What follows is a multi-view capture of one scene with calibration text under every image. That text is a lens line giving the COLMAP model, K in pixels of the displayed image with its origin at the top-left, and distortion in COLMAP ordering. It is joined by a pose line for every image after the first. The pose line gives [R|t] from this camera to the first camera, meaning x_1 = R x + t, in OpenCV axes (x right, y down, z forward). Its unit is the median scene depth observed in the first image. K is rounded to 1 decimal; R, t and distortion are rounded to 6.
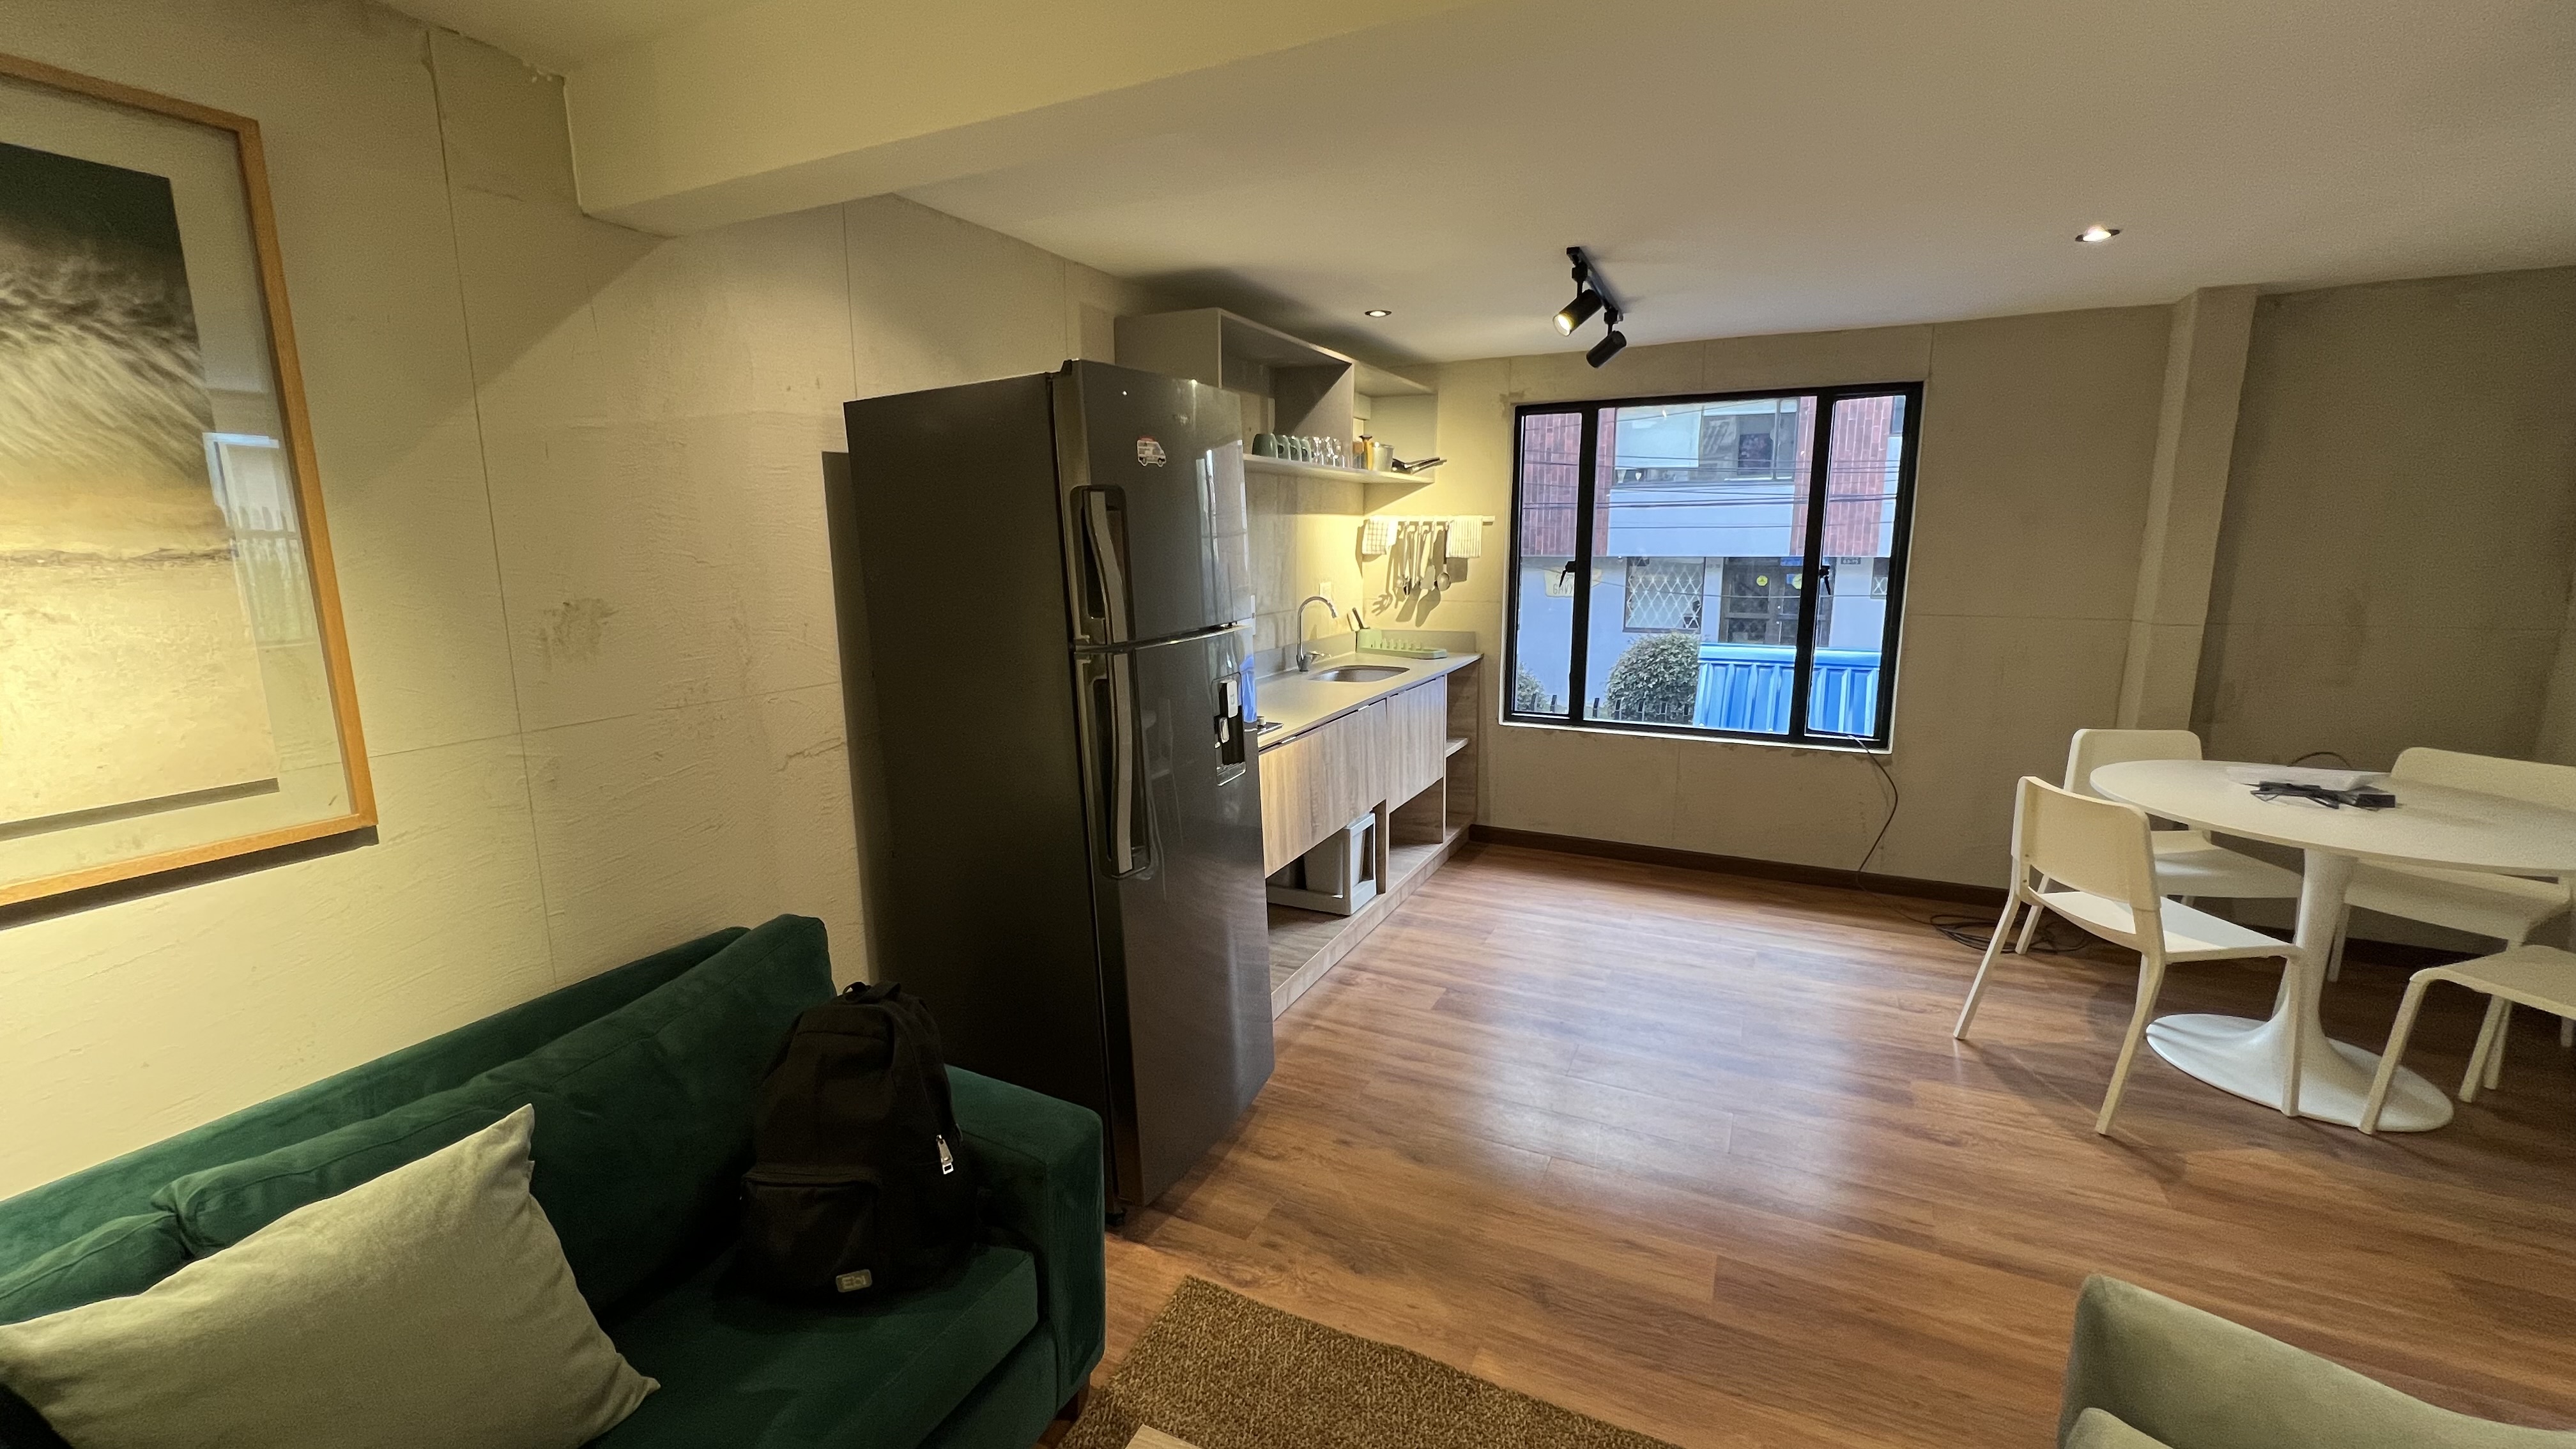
lens RADIAL K [[1033.6, 0, 1278.2], [0, 1033.6, 719.2], [0, 0, 1]] dist [-0.000734, 0.000223]
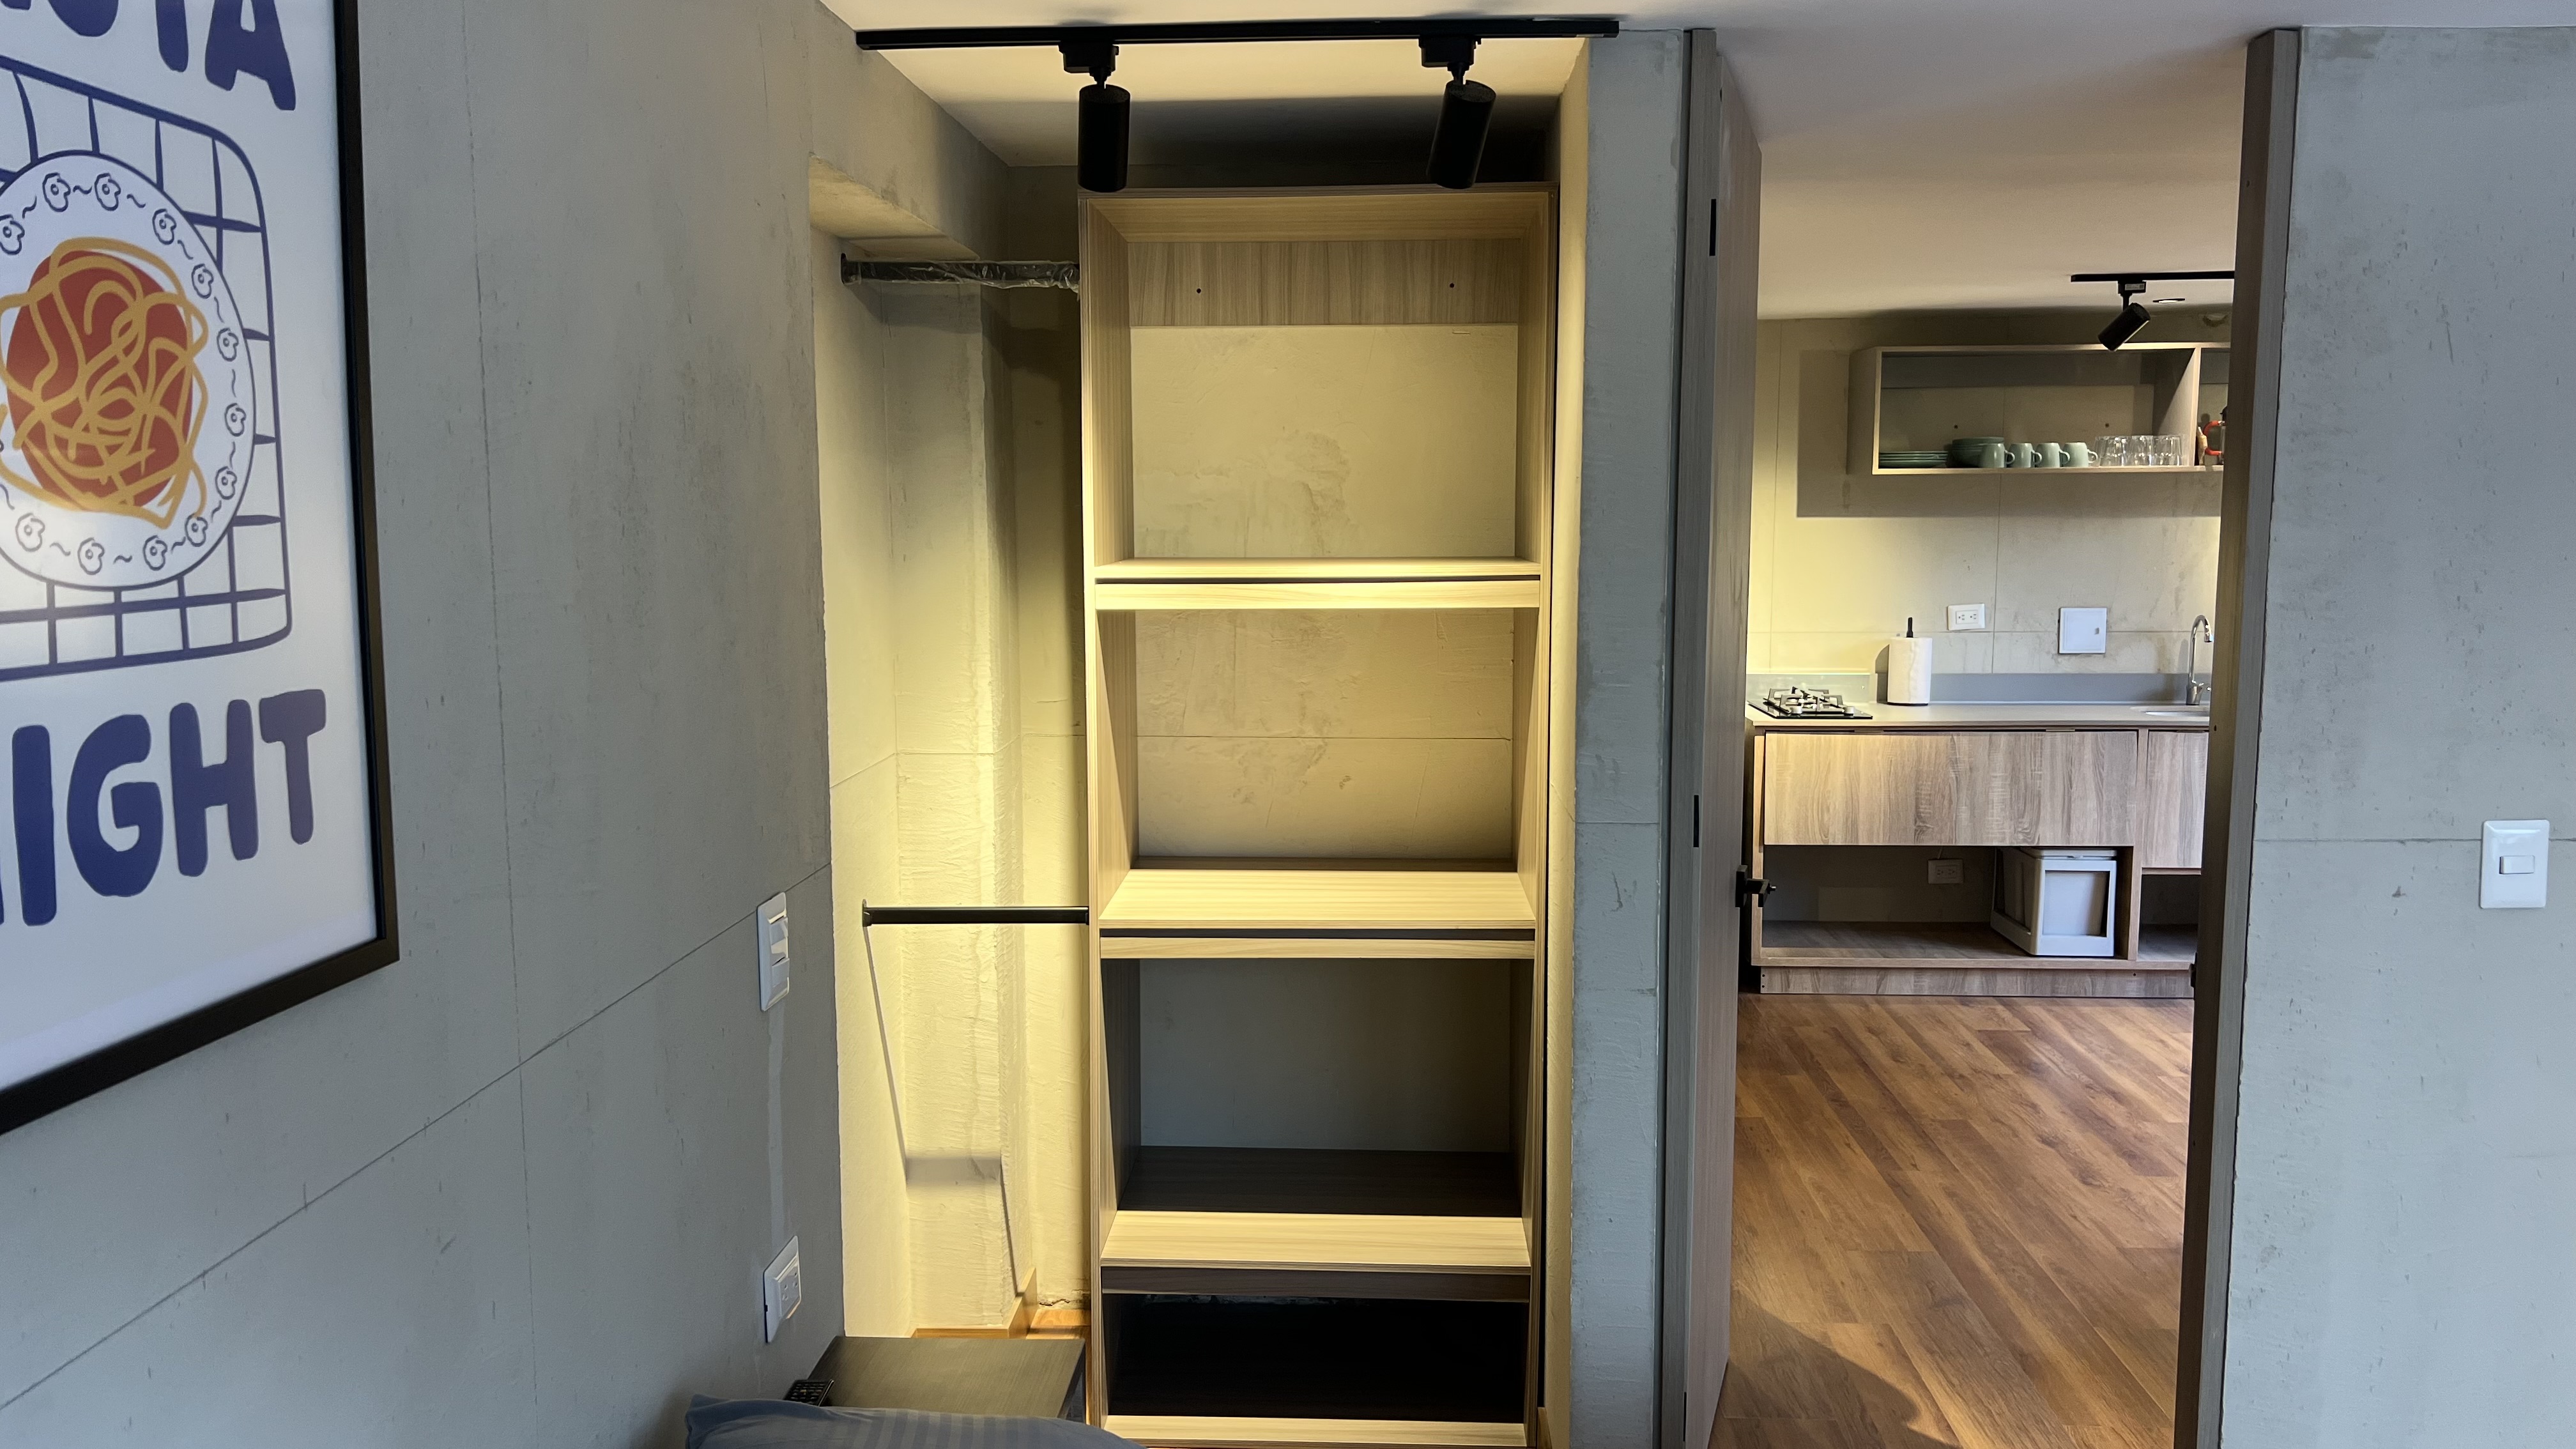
lens RADIAL K [[1946.7, 0, 1286.3], [0, 1946.7, 733.9], [0, 0, 1]] dist [0.056786, -0.099092]
pose [[0.400220, 0.113693, -0.909339, 1.442327], [-0.161262, 0.985528, 0.052243, 0.012796], [0.902119, 0.125733, 0.412762, -0.362433]]
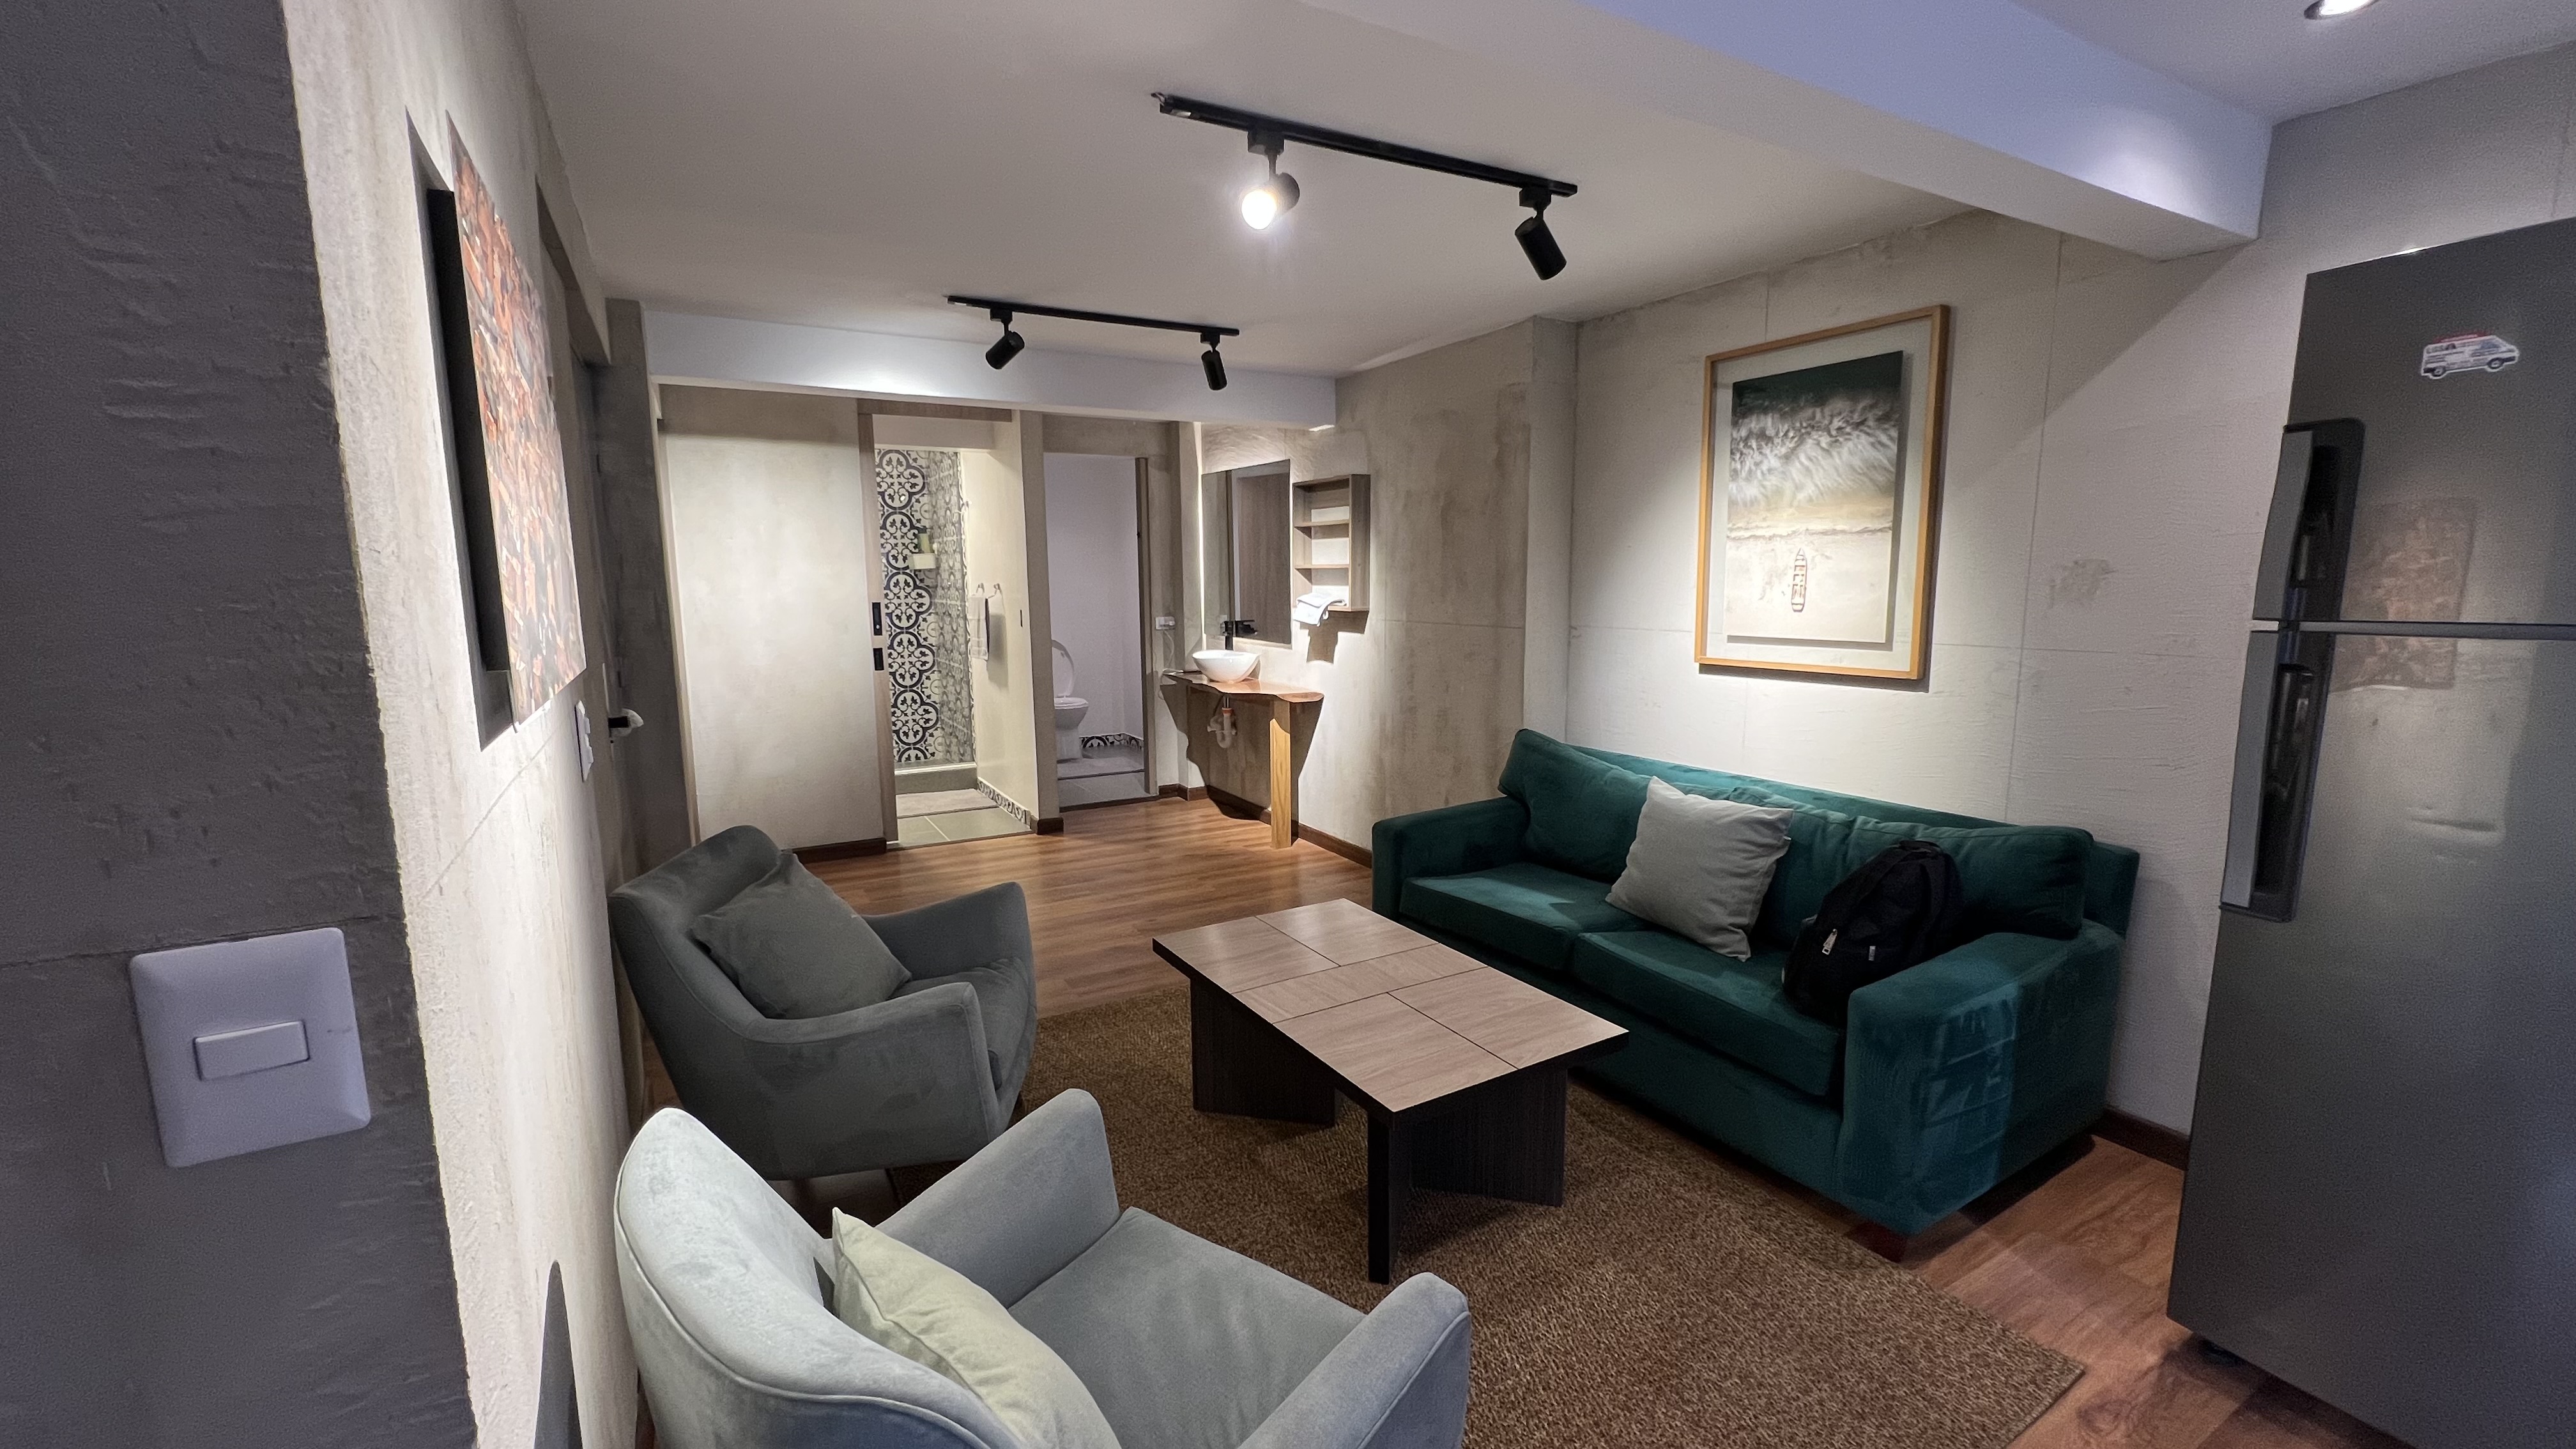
lens RADIAL K [[1030.4, 0, 1283.2], [0, 1030.4, 722.5], [0, 0, 1]] dist [-0.001281, 0.000197]
pose [[-0.557121, 0.130641, -0.820091, 0.539498], [-0.133744, 0.960541, 0.243873, -0.051089], [0.819591, 0.245549, -0.517665, 0.460165]]
